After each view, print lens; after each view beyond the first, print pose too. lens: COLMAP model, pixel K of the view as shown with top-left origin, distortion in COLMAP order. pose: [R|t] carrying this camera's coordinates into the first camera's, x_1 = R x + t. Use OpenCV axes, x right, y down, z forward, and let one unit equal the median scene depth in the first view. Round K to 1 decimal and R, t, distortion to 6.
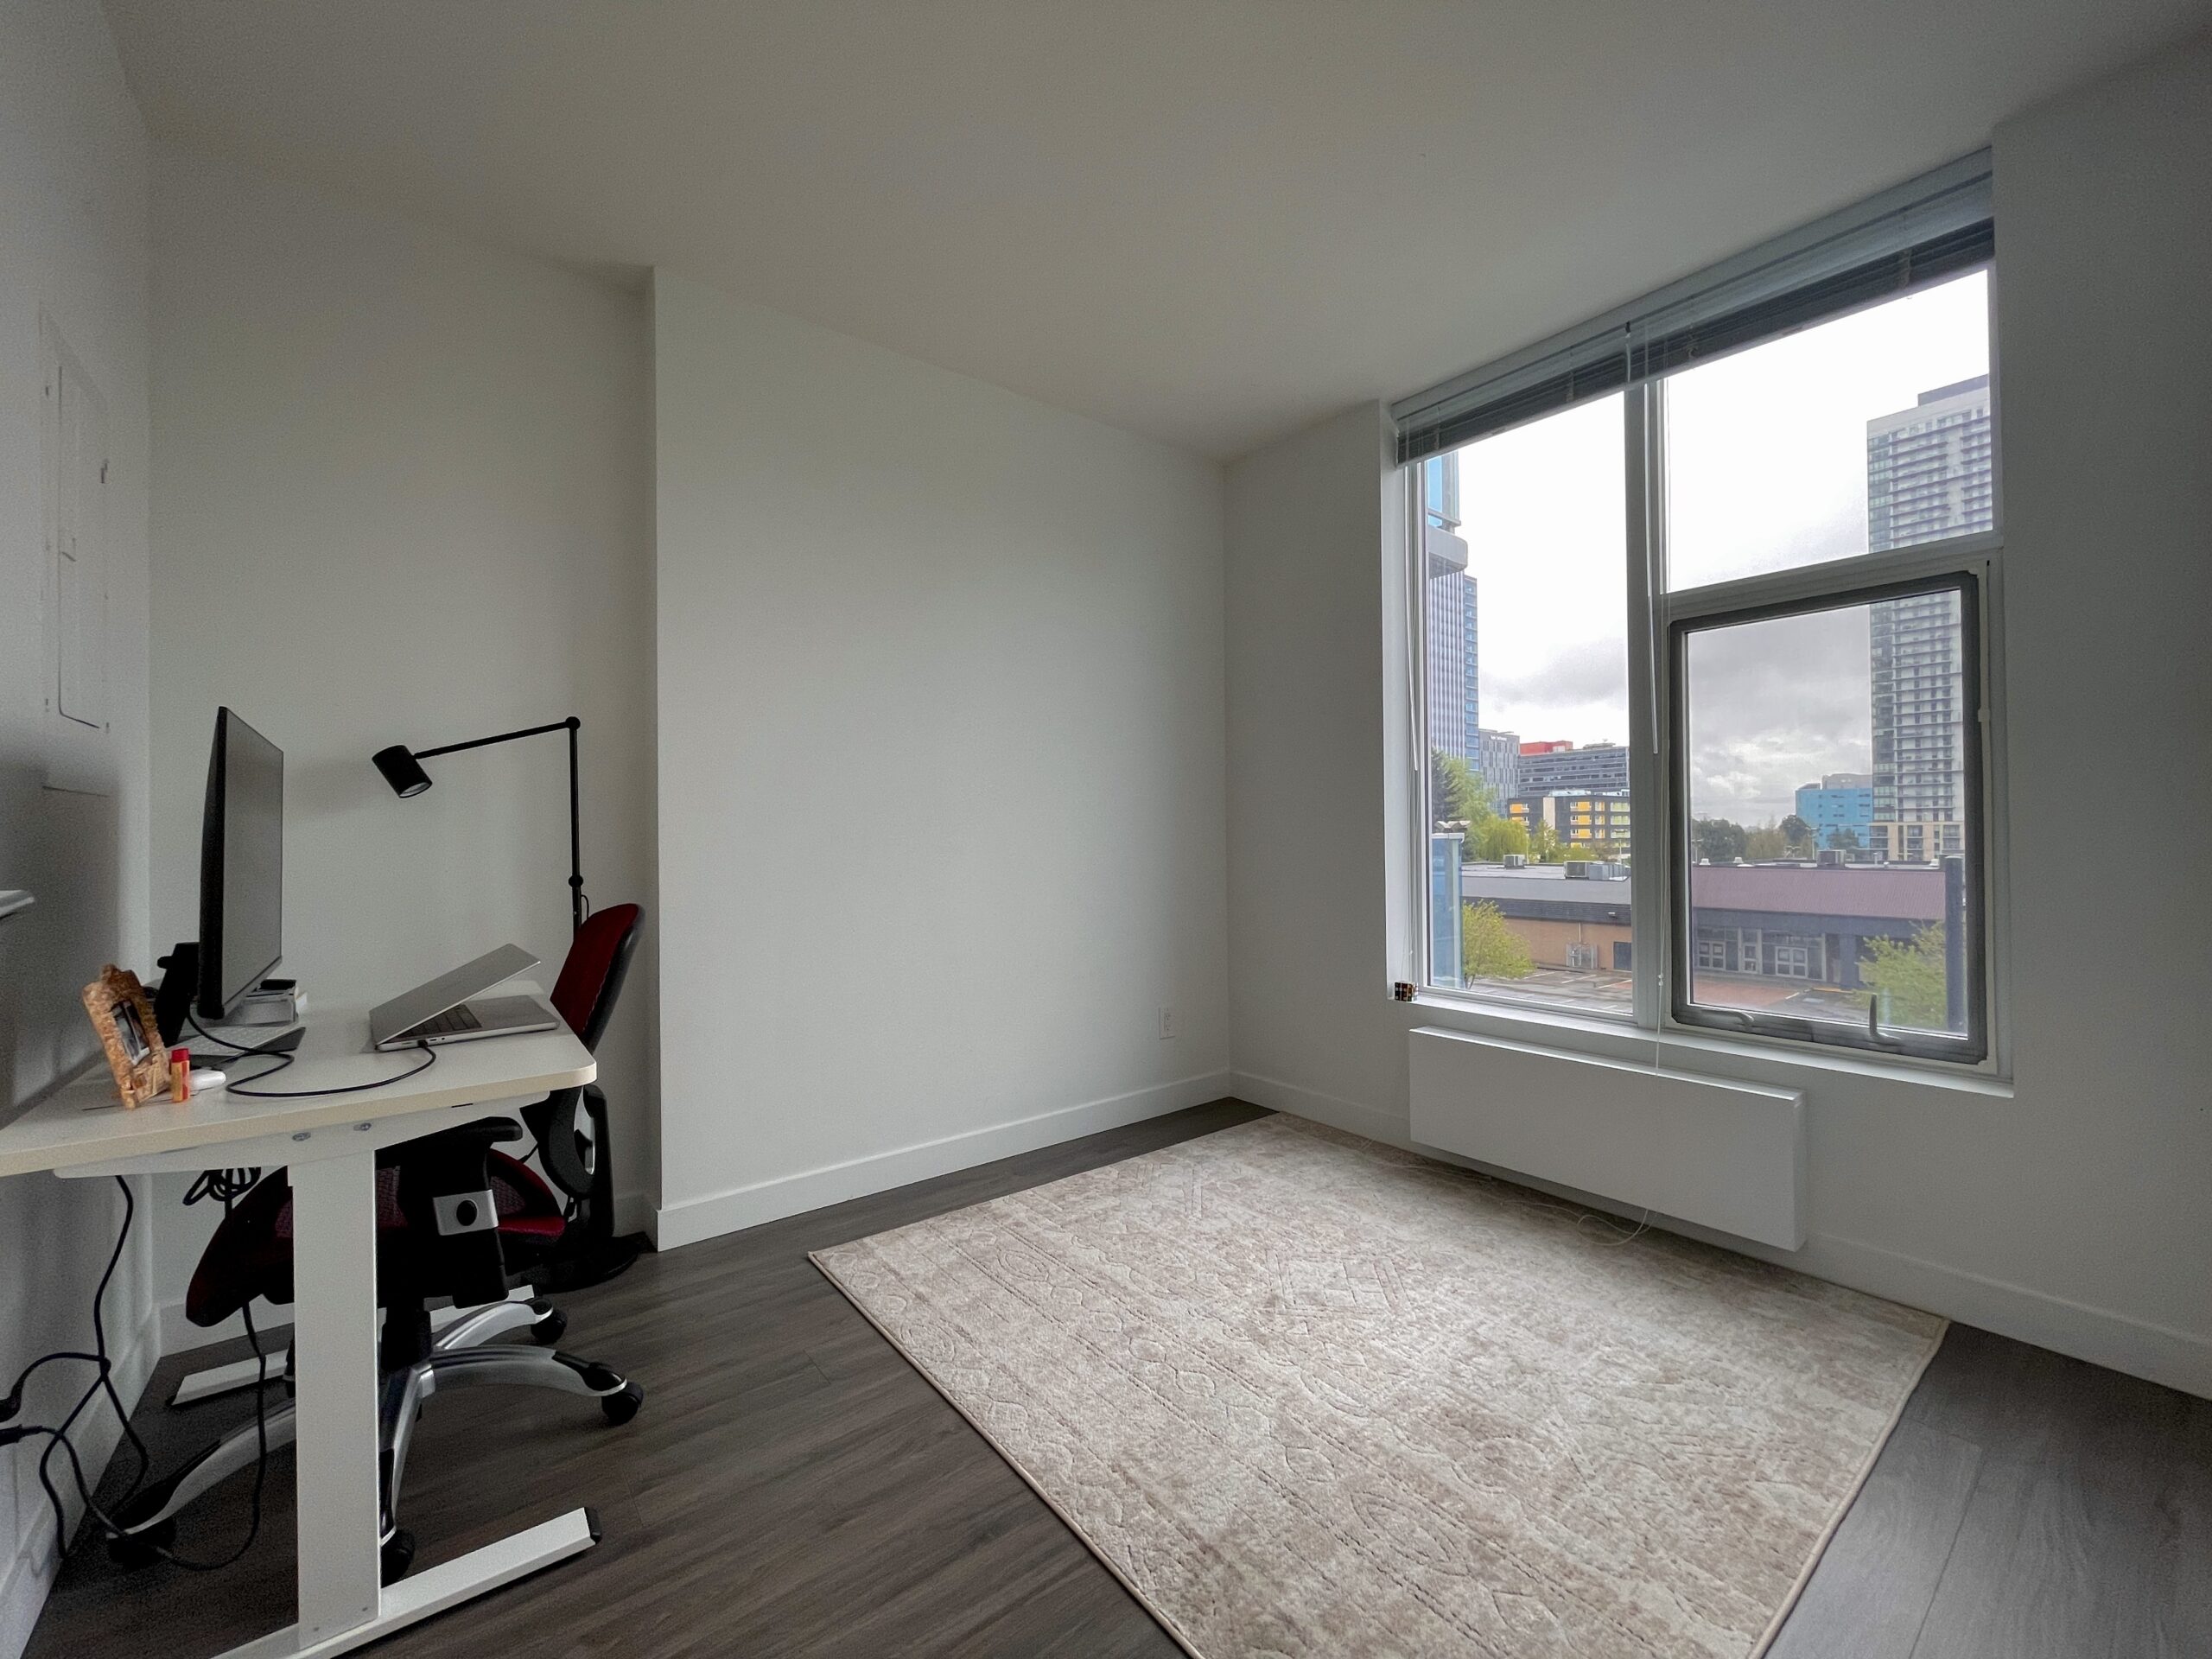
lens RADIAL K [[888.3, 0, 1109.1], [0, 888.3, 828.5], [0, 0, 1]] dist [-0.001565, -0.000833]
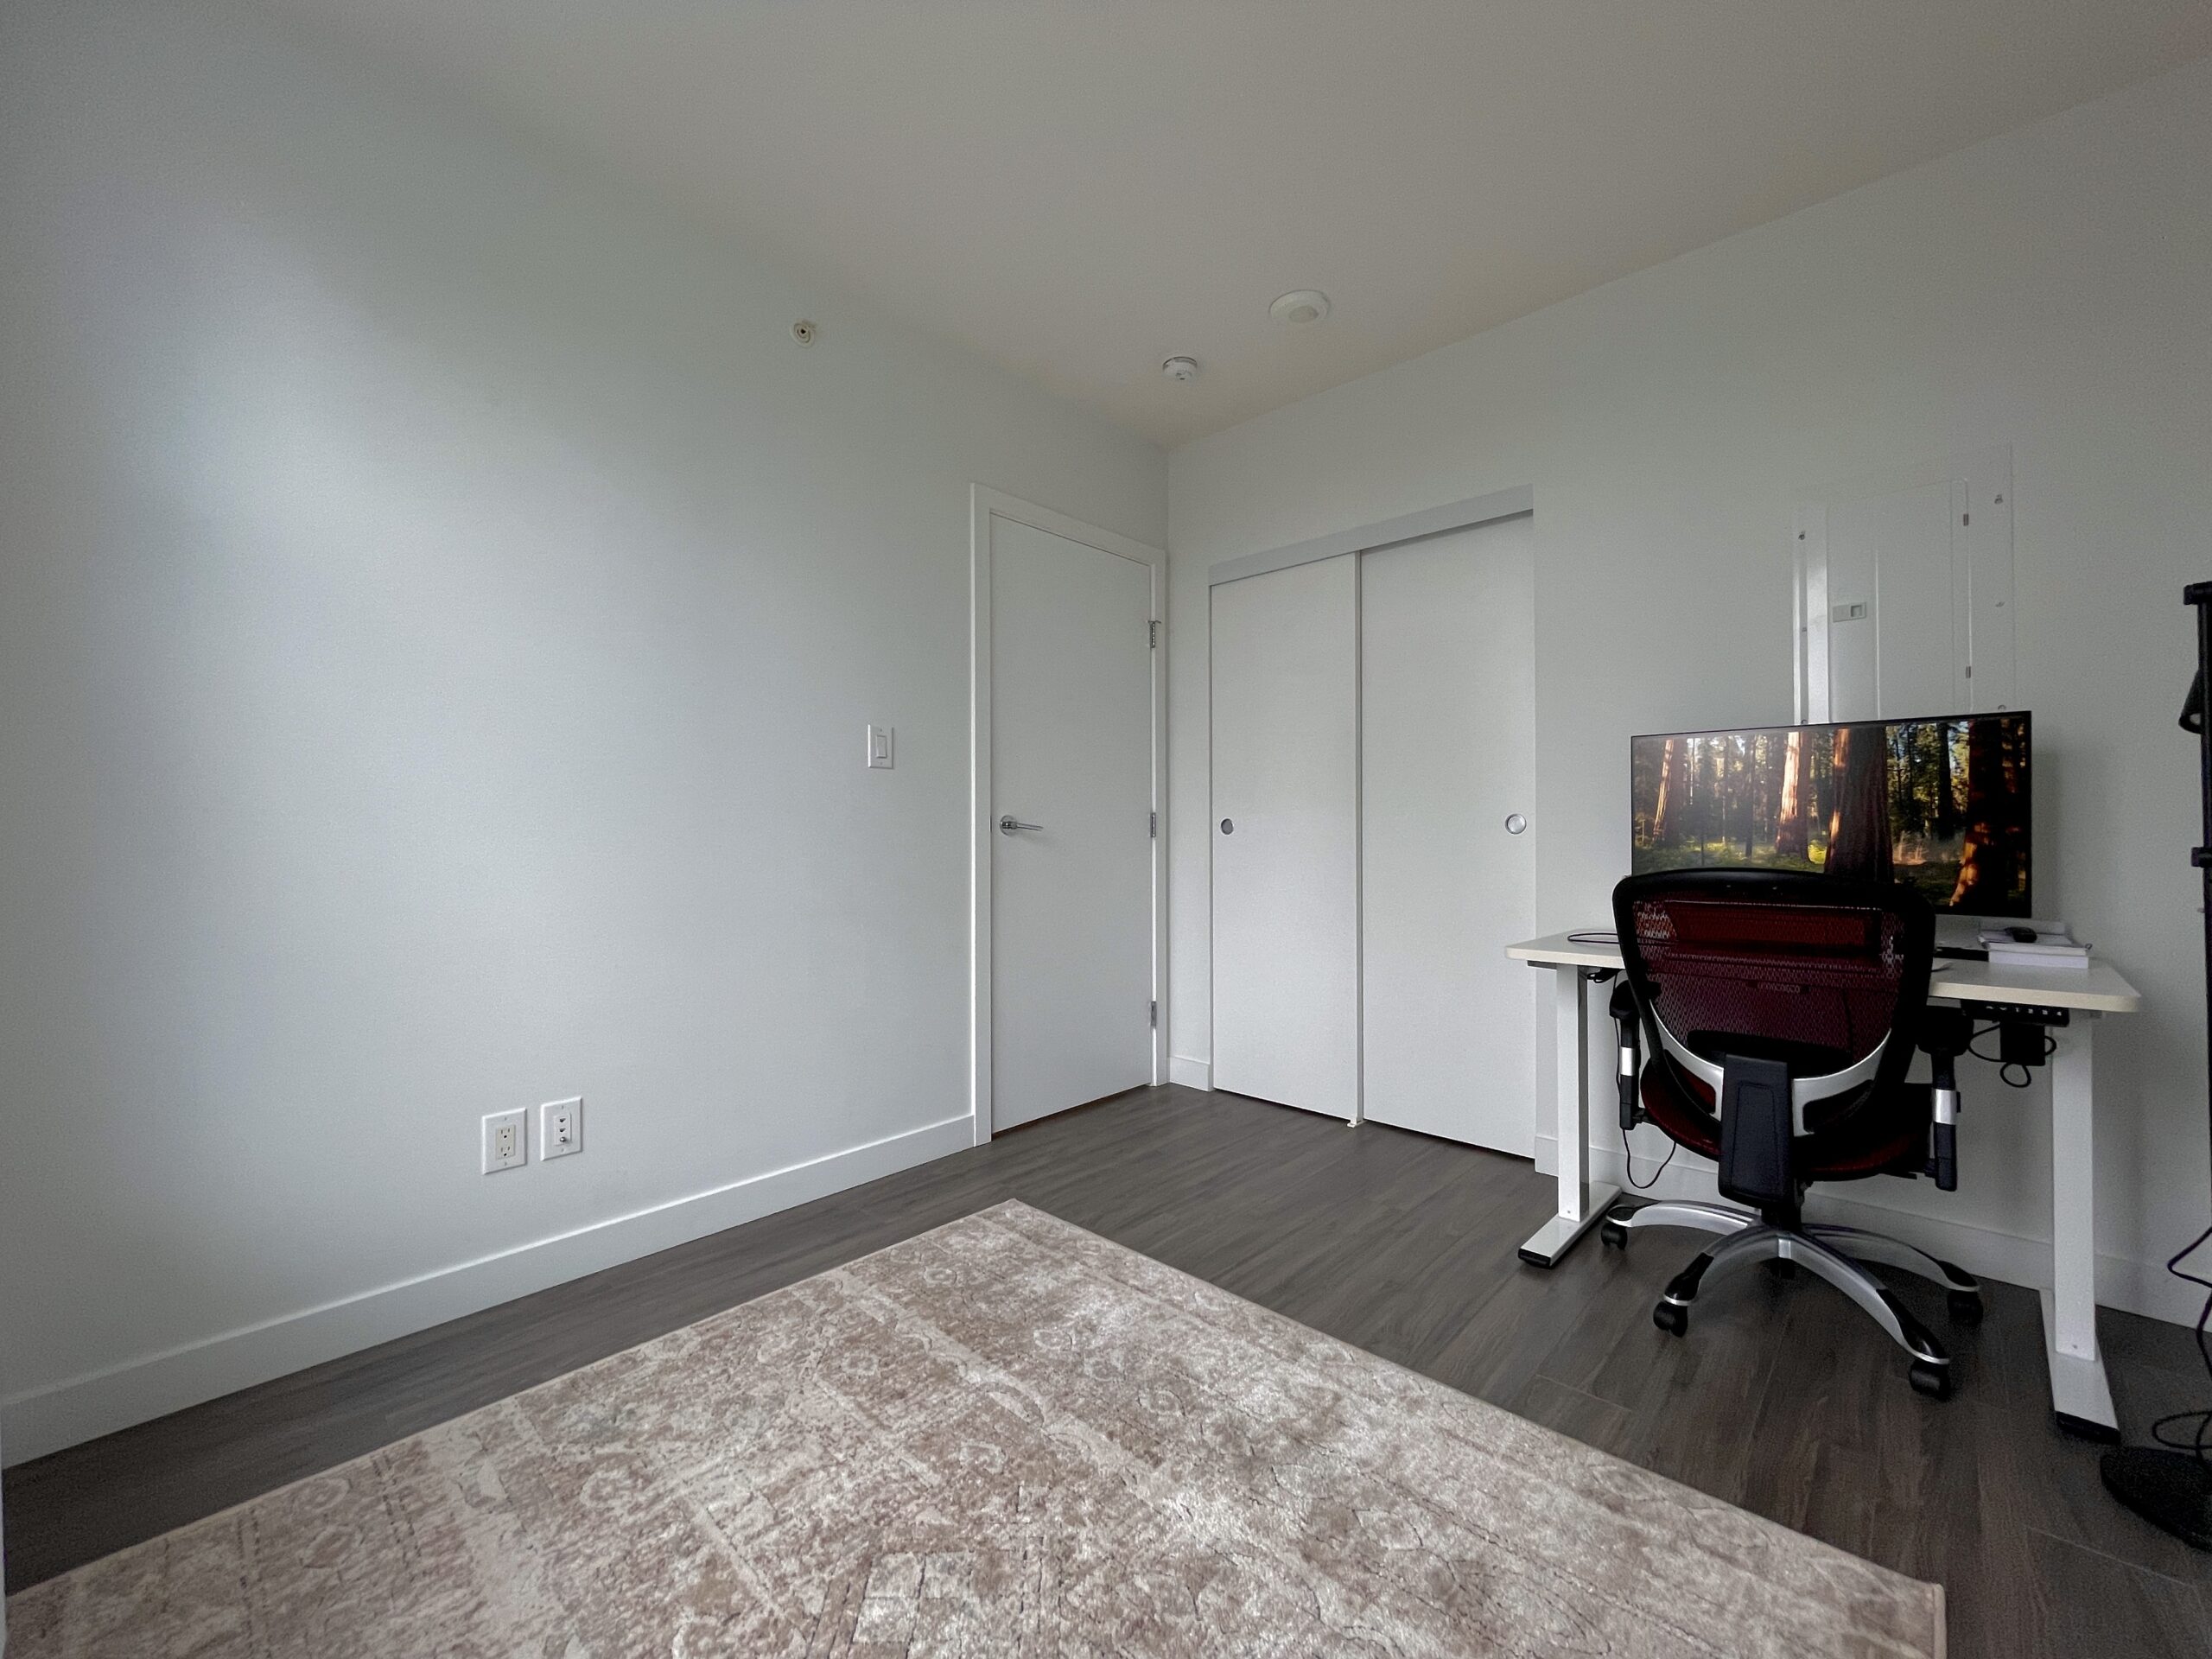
lens RADIAL K [[888.3, 0, 1102.2], [0, 888.3, 829.4], [0, 0, 1]] dist [-0.001565, -0.000833]
pose [[-0.989713, 0.015343, -0.142239, 0.285816], [0.016645, 0.999830, -0.007972, 0.046065], [0.142093, -0.010258, -0.989800, 1.960134]]
